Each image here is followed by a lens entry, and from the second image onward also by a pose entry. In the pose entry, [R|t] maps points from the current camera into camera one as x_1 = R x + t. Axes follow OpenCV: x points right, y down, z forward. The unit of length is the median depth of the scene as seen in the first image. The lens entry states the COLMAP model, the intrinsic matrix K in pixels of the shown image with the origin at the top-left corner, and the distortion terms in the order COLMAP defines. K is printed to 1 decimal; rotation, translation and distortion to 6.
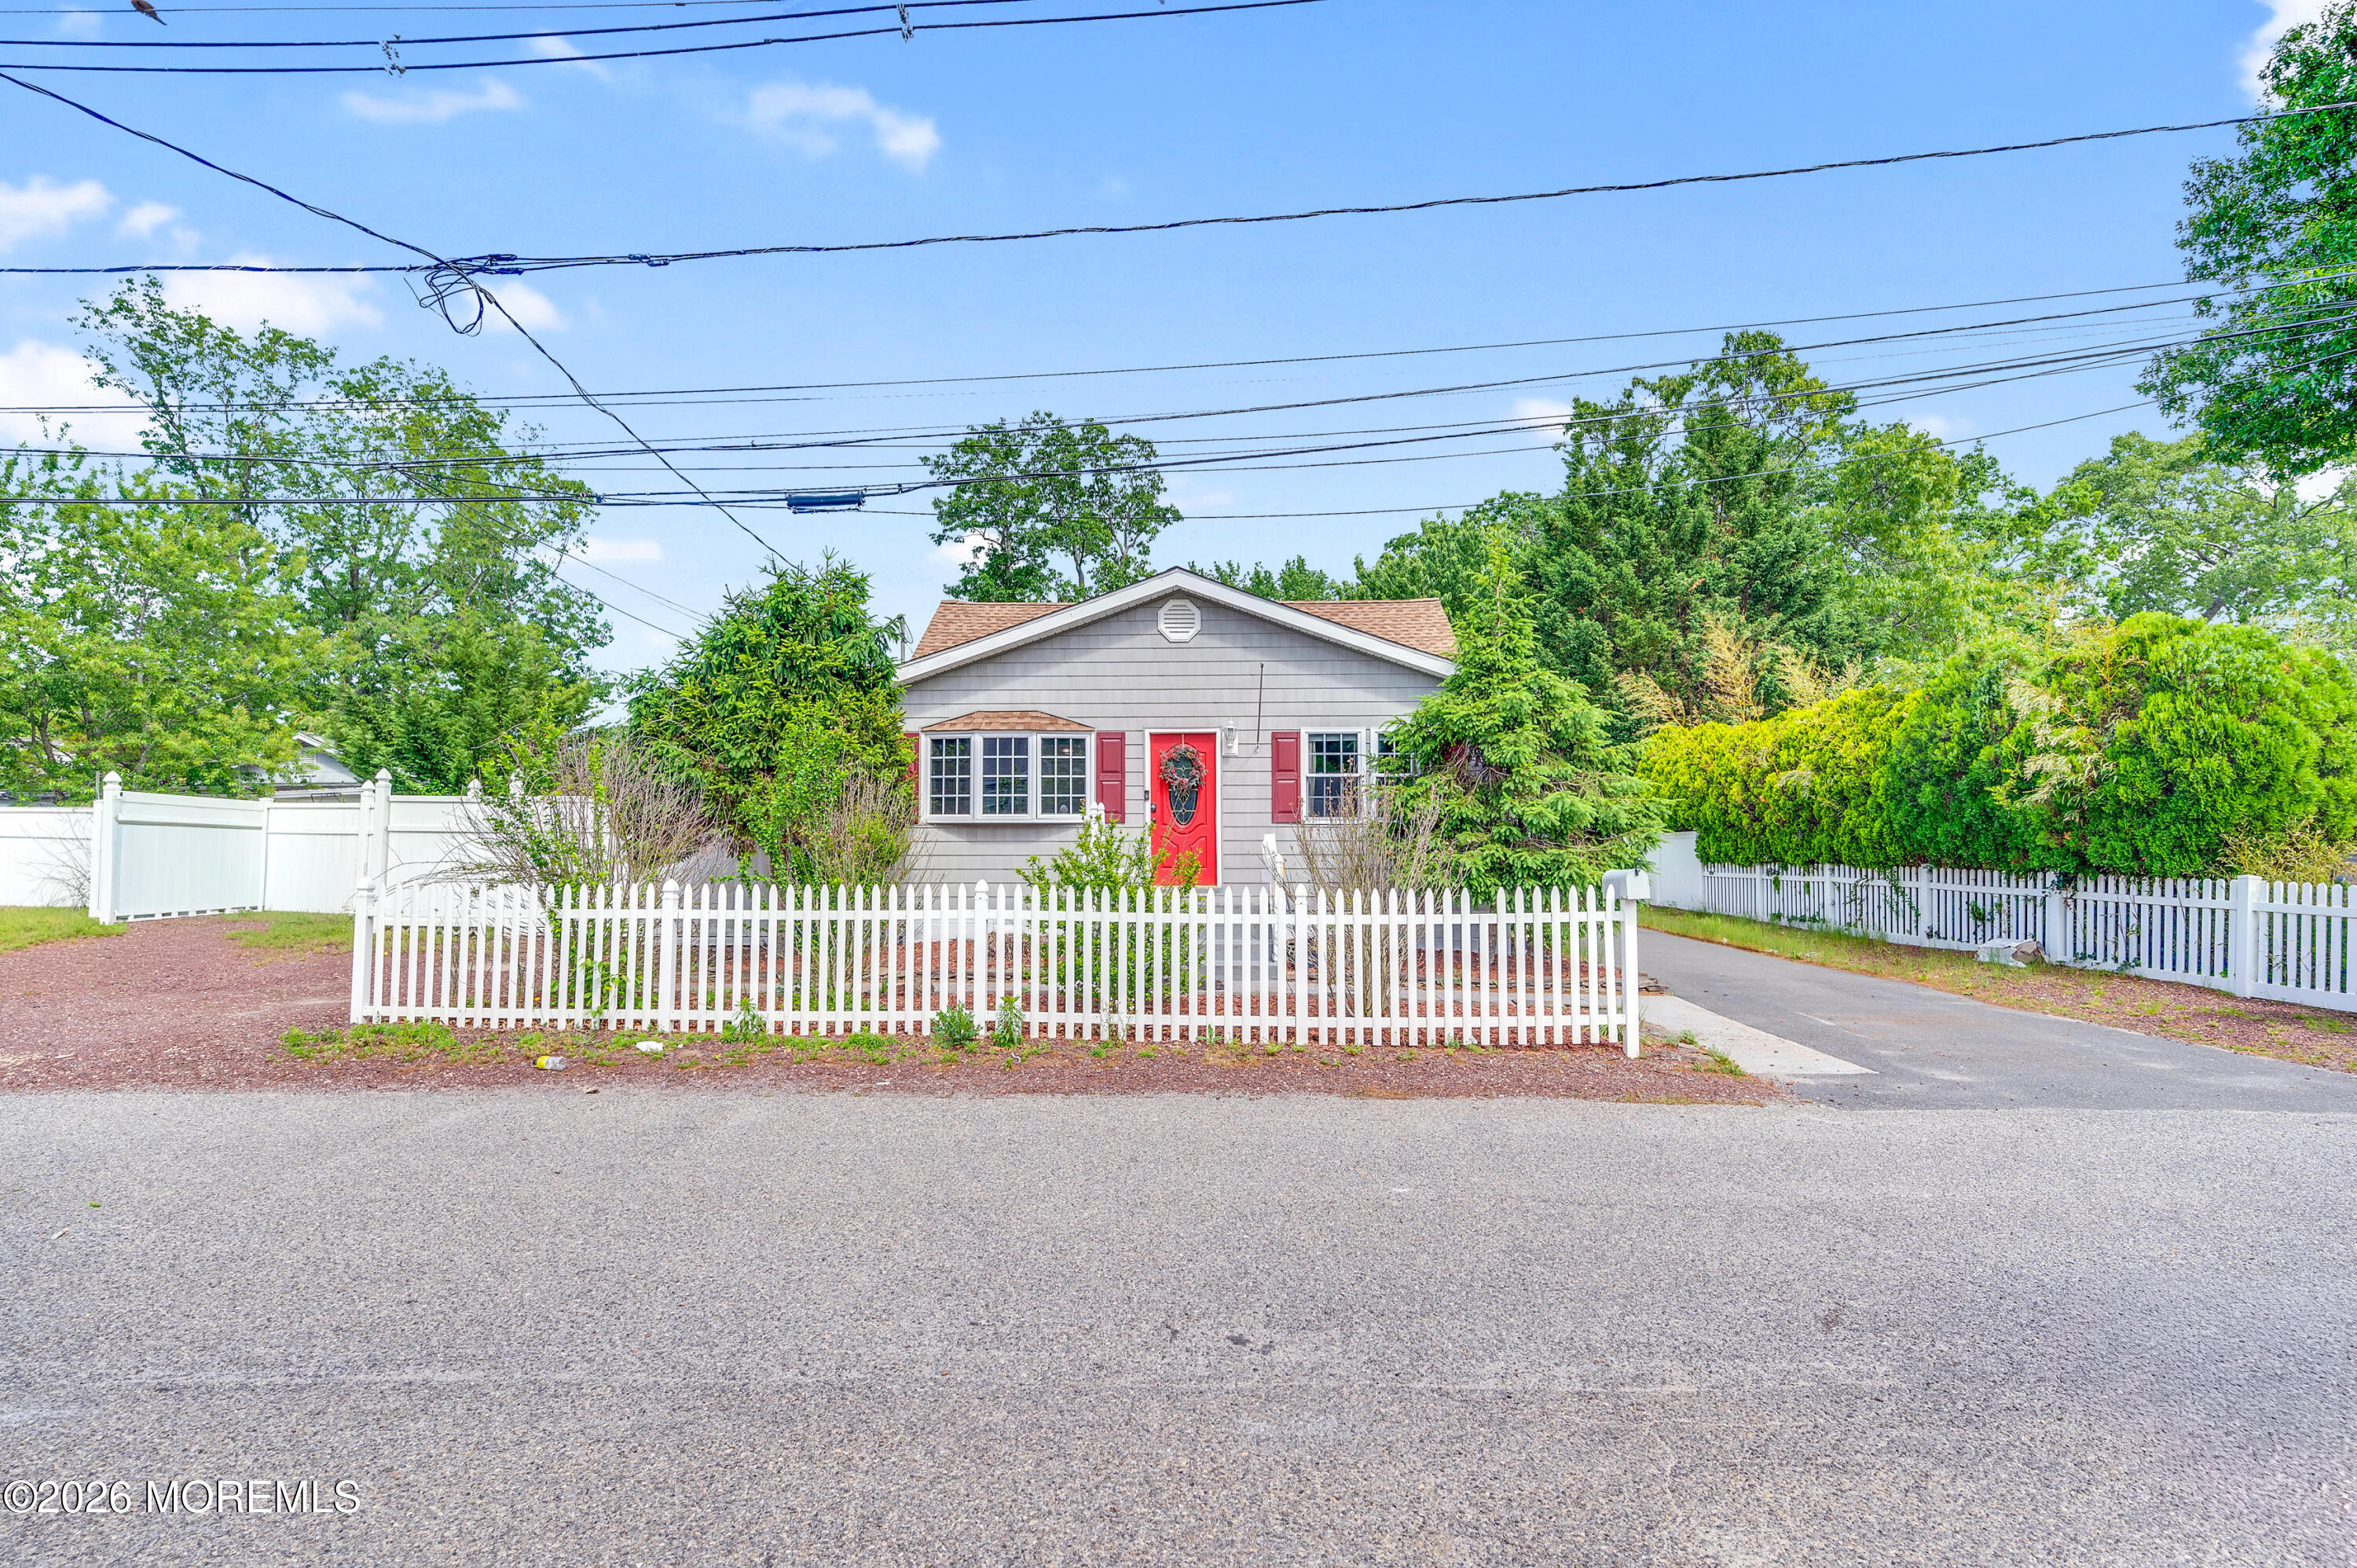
lens RADIAL K [[1074.2, 0, 1178.5], [0, 1074.2, 784.0], [0, 0, 1]] dist [-0.000929, -0.000167]
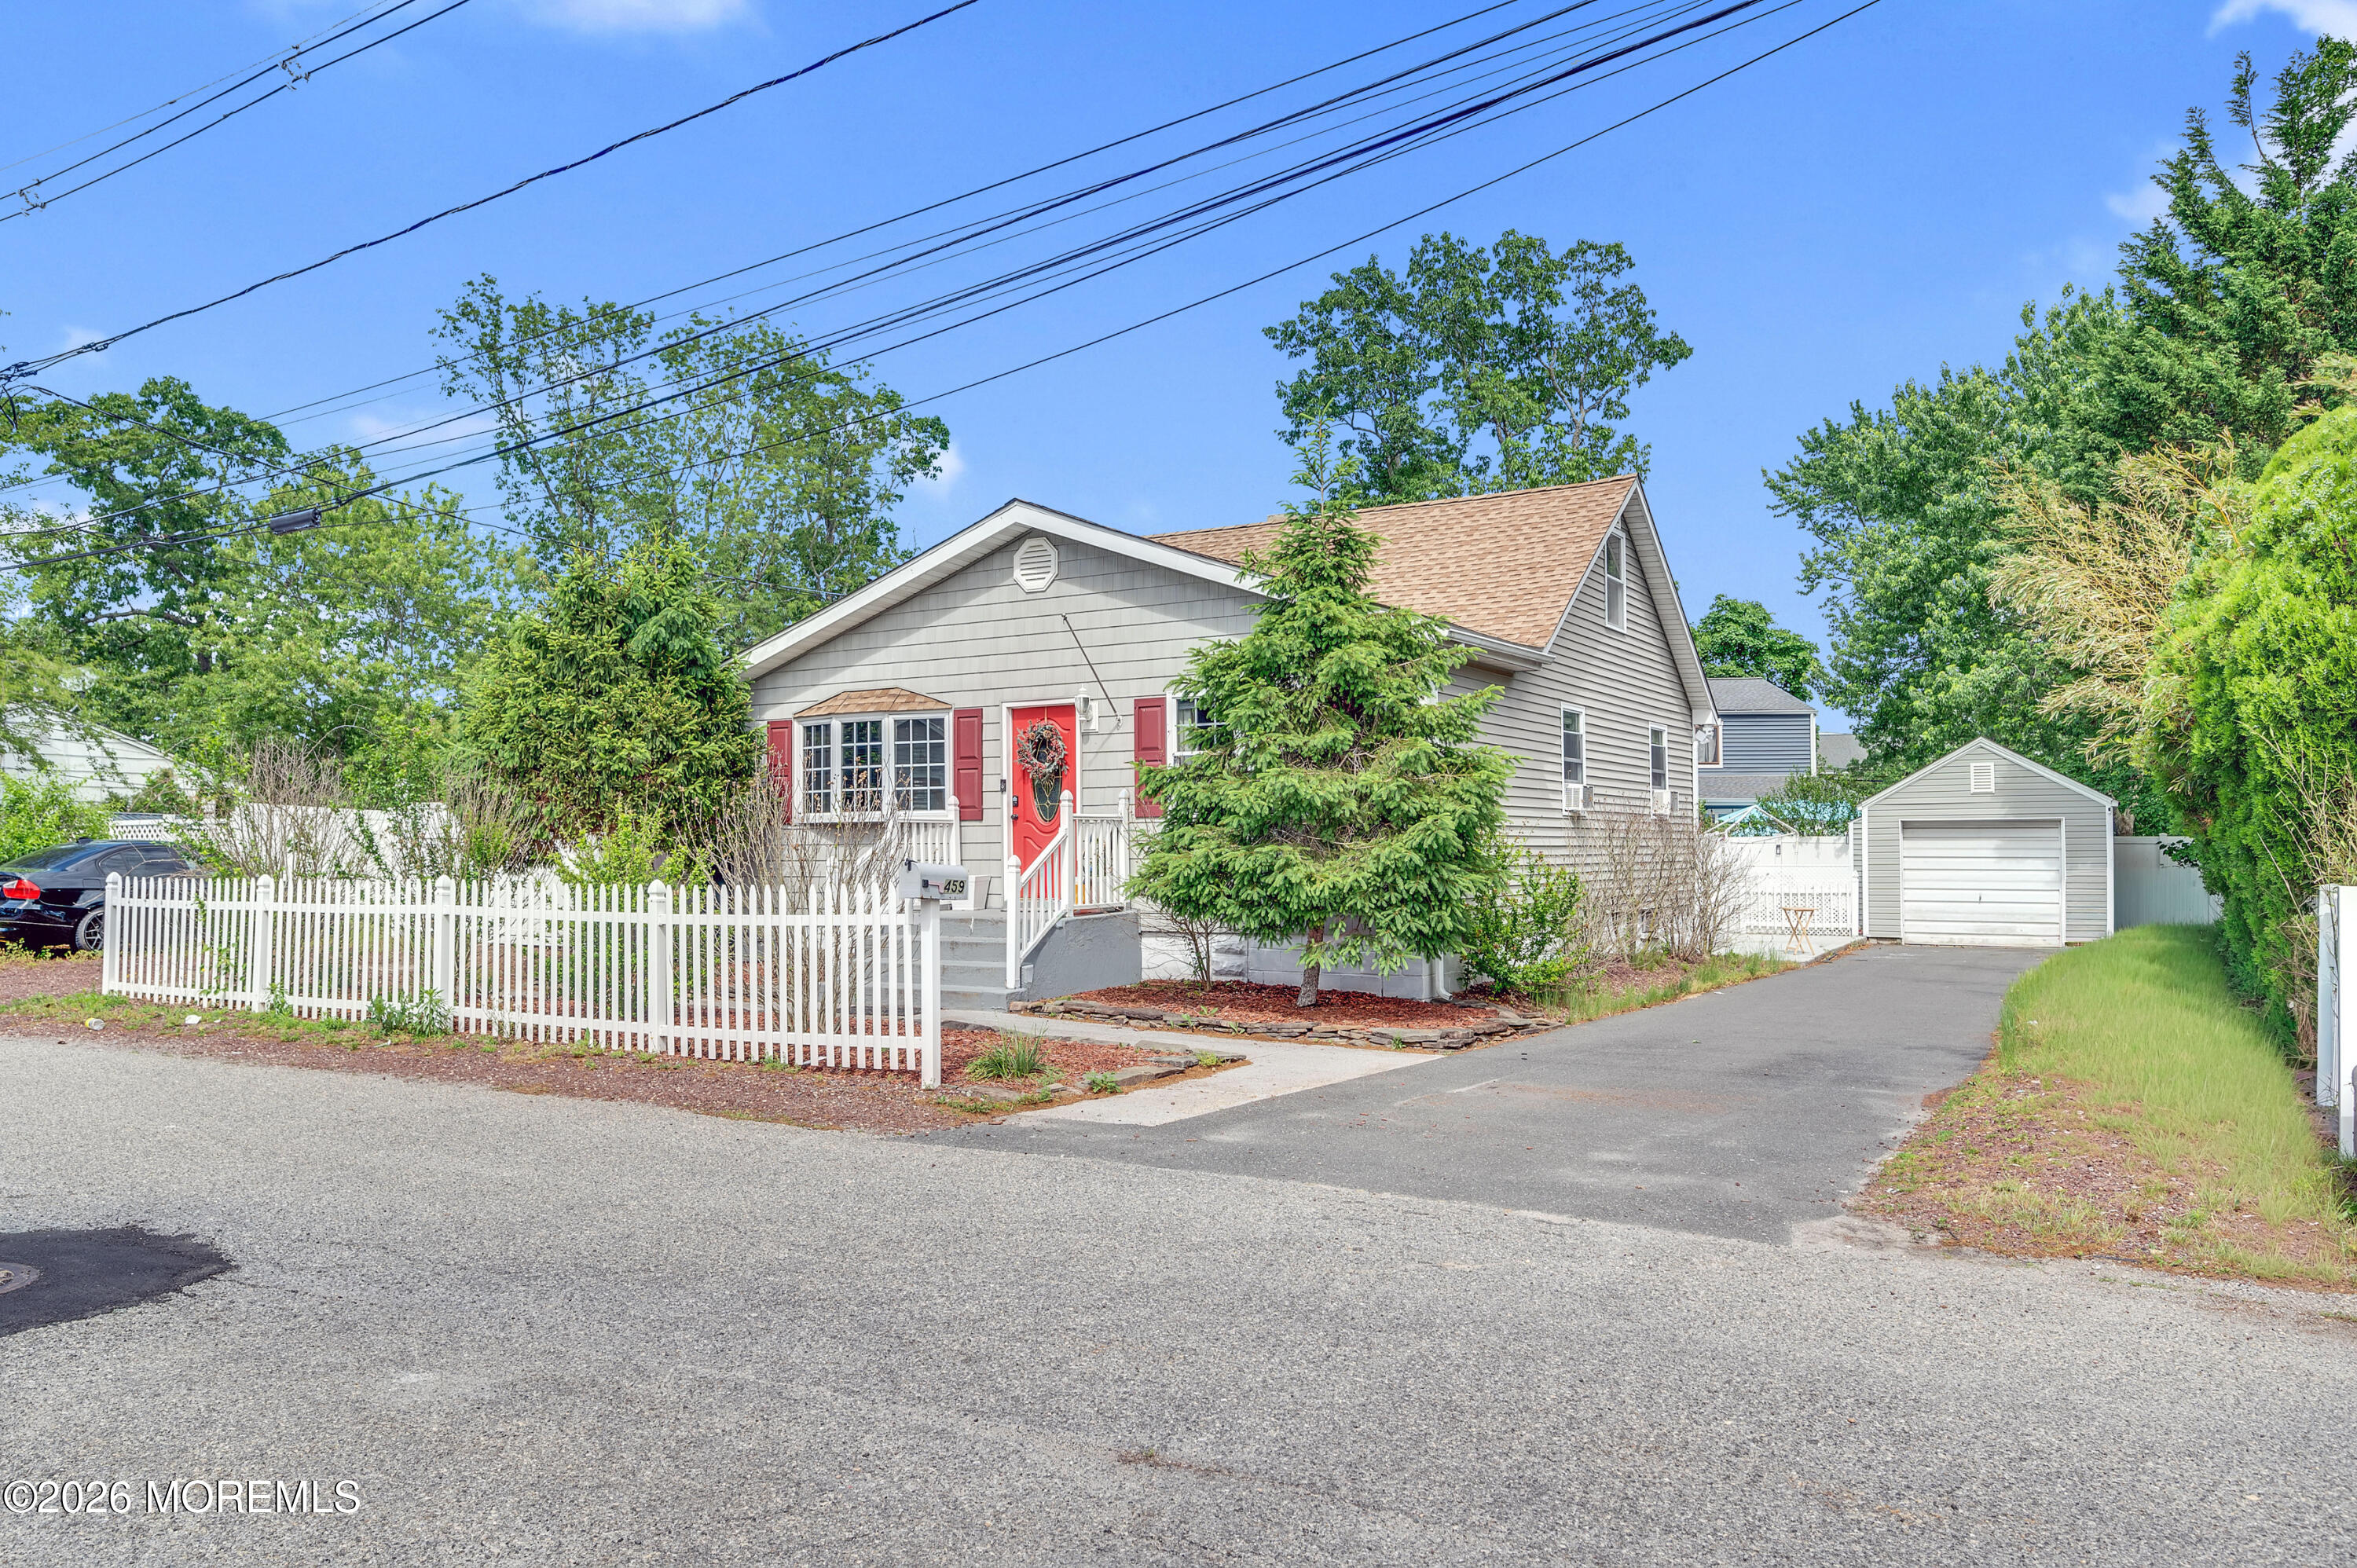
lens RADIAL K [[1607.8, 0, 1178.5], [0, 1607.8, 784.0], [0, 0, 1]] dist [-0.007492, -0.003869]
pose [[0.885533, -0.024145, -0.463949, 0.643168], [0.027548, 0.999620, 0.000557, 0.012220], [0.463759, -0.013274, 0.885862, -0.007051]]
